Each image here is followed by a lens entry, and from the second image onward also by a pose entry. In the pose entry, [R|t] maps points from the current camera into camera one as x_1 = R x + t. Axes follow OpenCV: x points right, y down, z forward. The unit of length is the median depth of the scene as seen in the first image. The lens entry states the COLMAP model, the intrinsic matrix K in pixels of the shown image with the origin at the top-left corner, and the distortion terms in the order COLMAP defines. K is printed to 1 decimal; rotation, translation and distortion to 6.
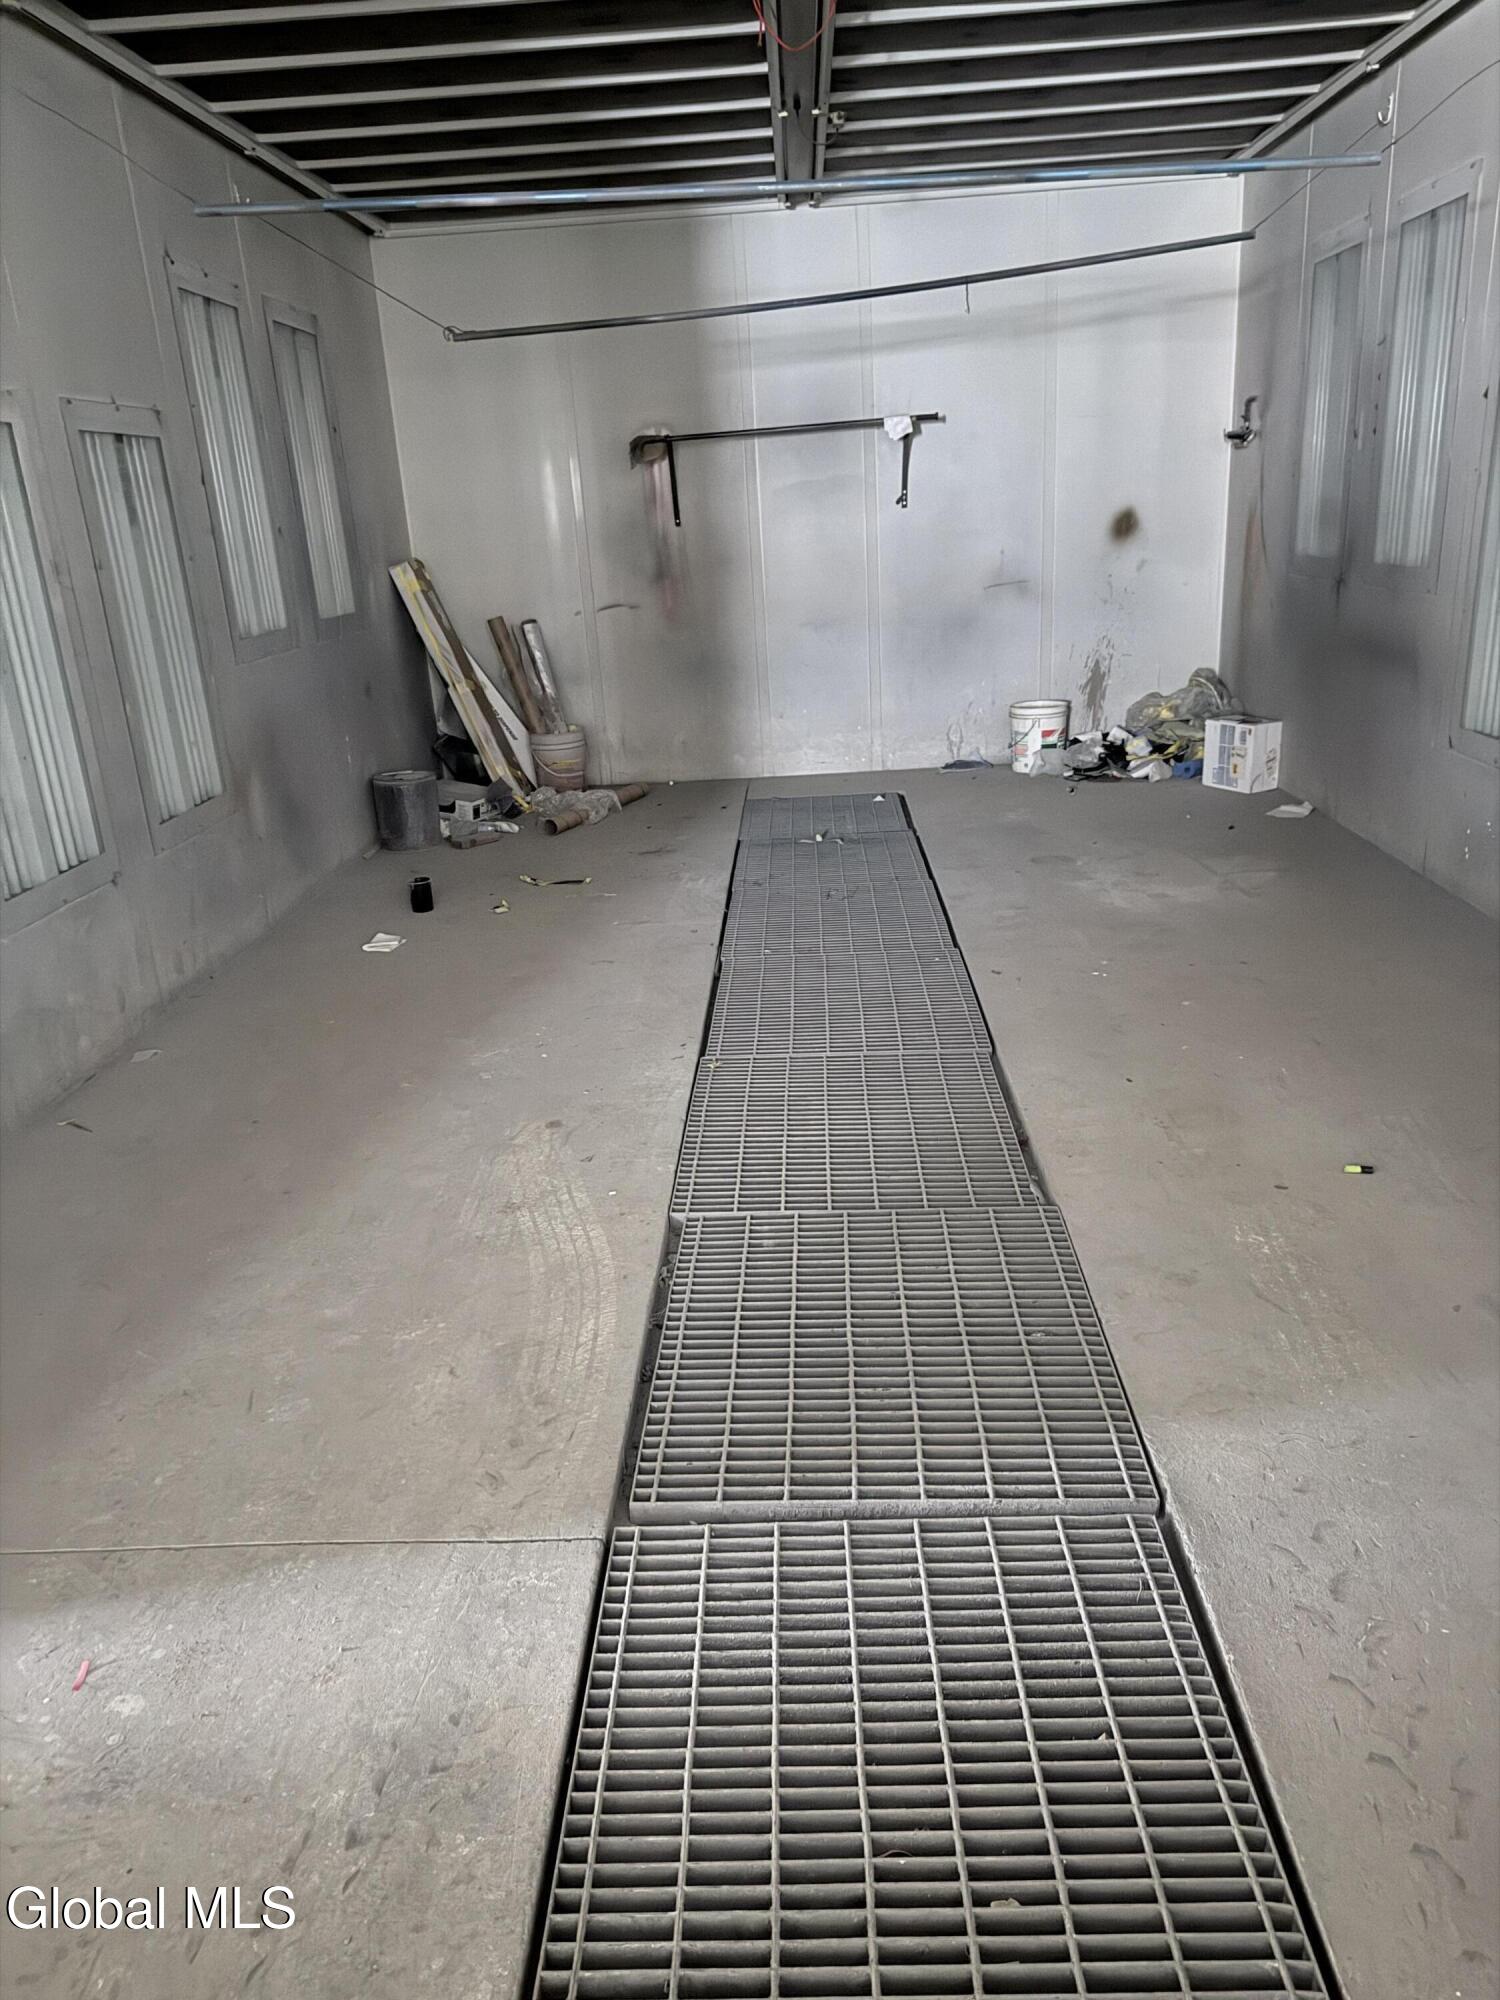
lens RADIAL K [[1456.5, 0, 750.4], [0, 1456.5, 1001.5], [0, 0, 1]] dist [0.029765, -0.011367]
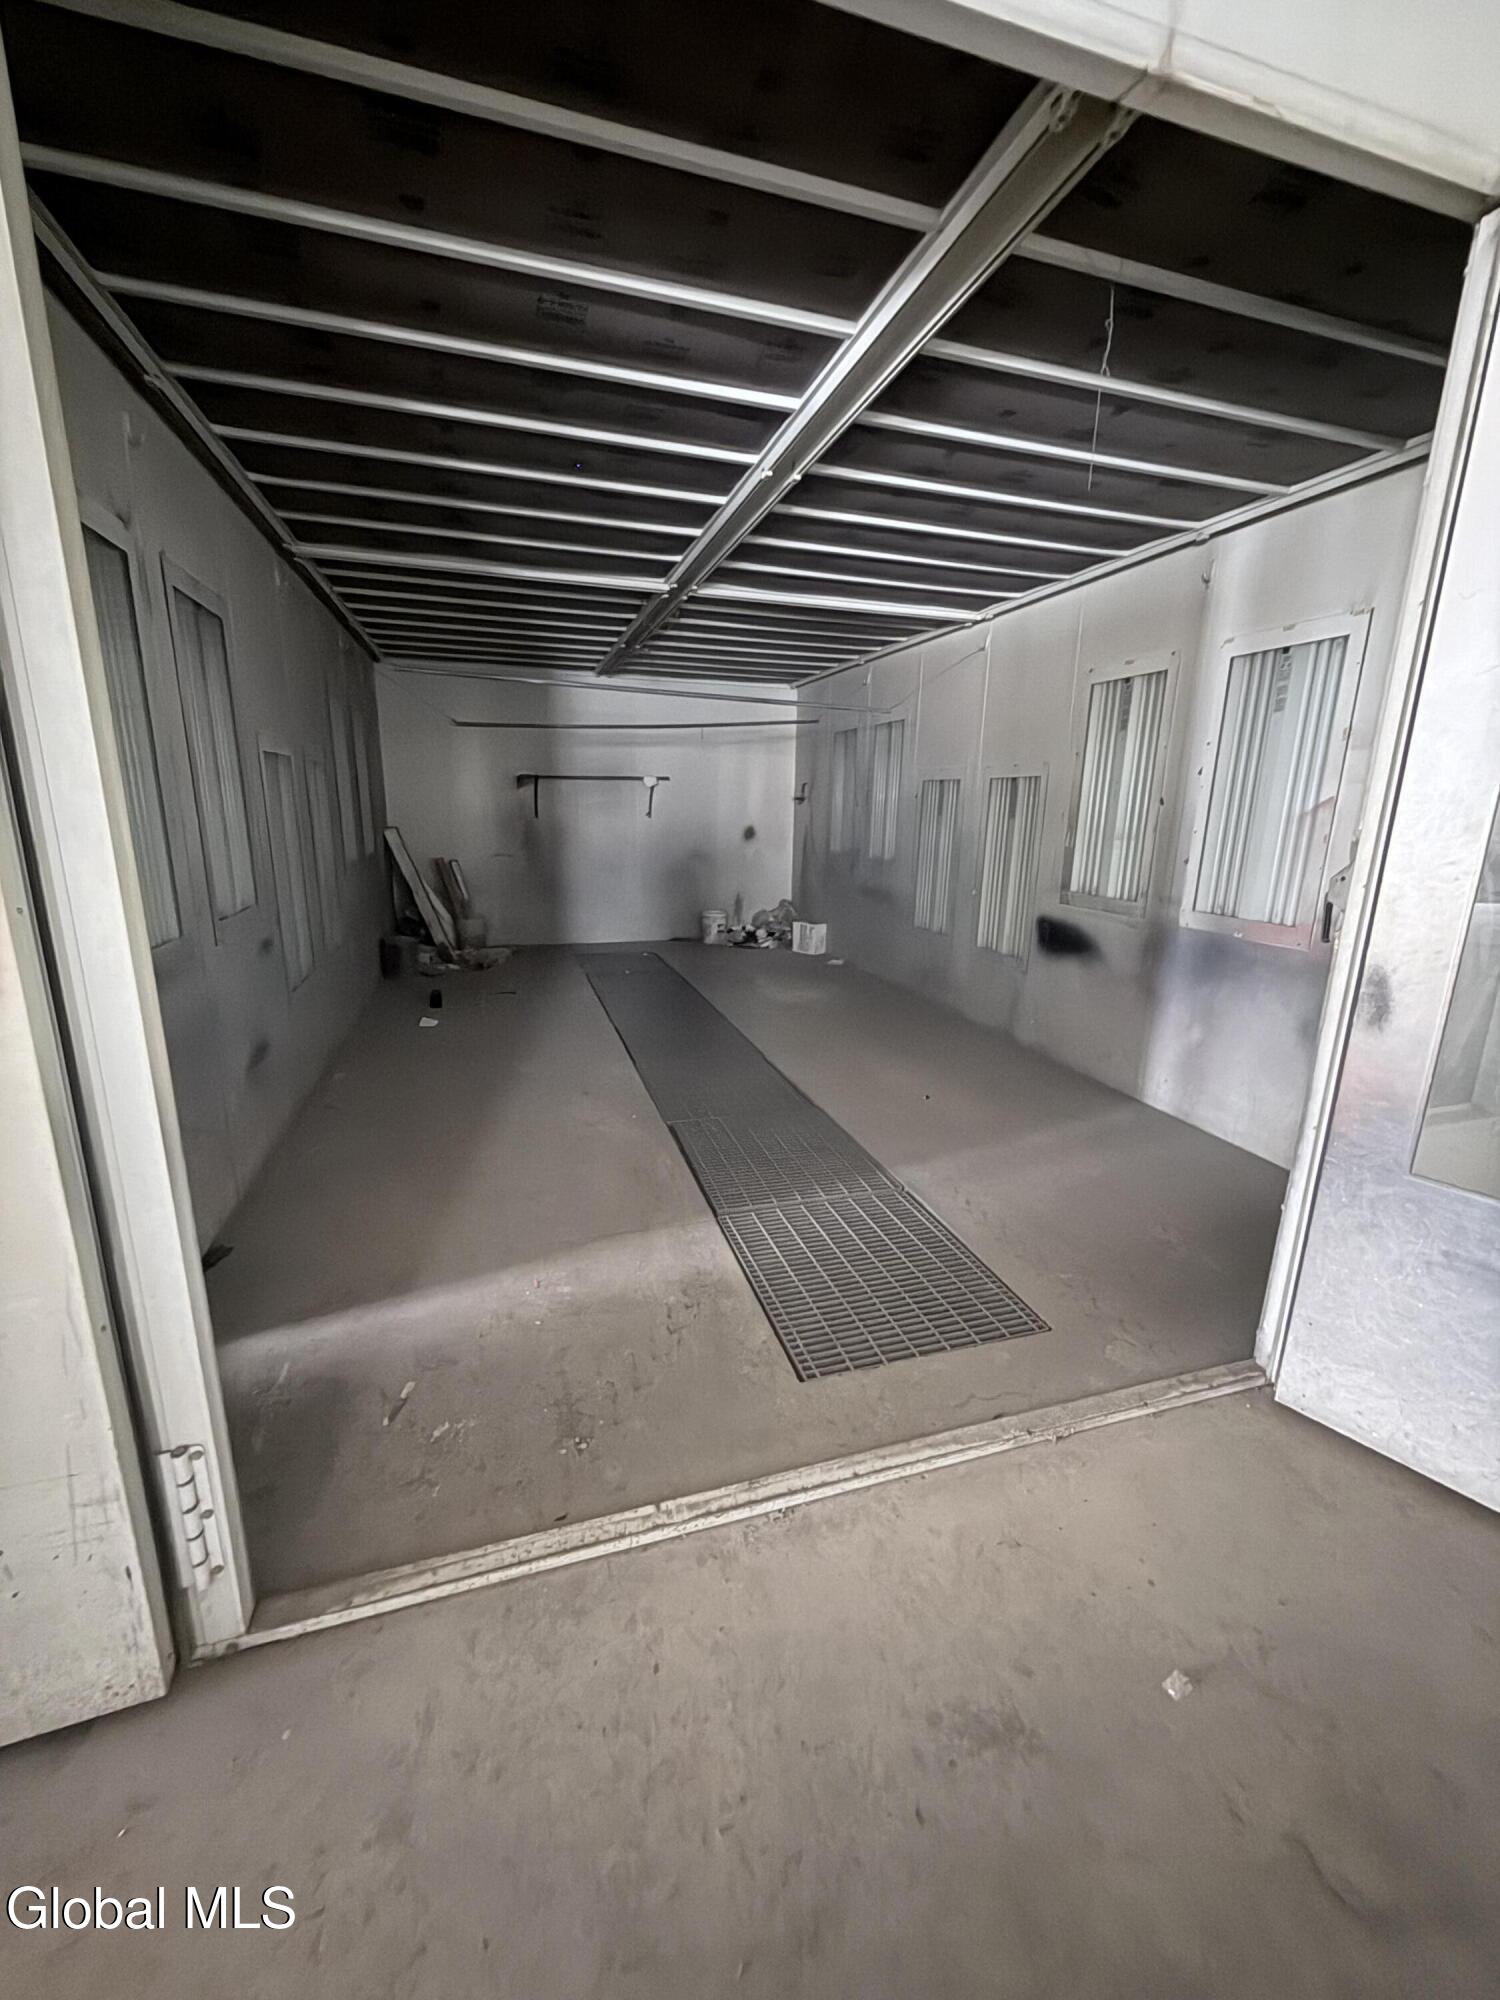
lens RADIAL K [[798.6, 0, 754.9], [0, 798.6, 1003.9], [0, 0, 1]] dist [0.000376, -0.000013]
pose [[0.944824, -0.005081, 0.327539, -0.134719], [0.033332, 0.996181, -0.080696, 0.026425], [-0.325878, 0.087161, 0.941385, -0.107535]]
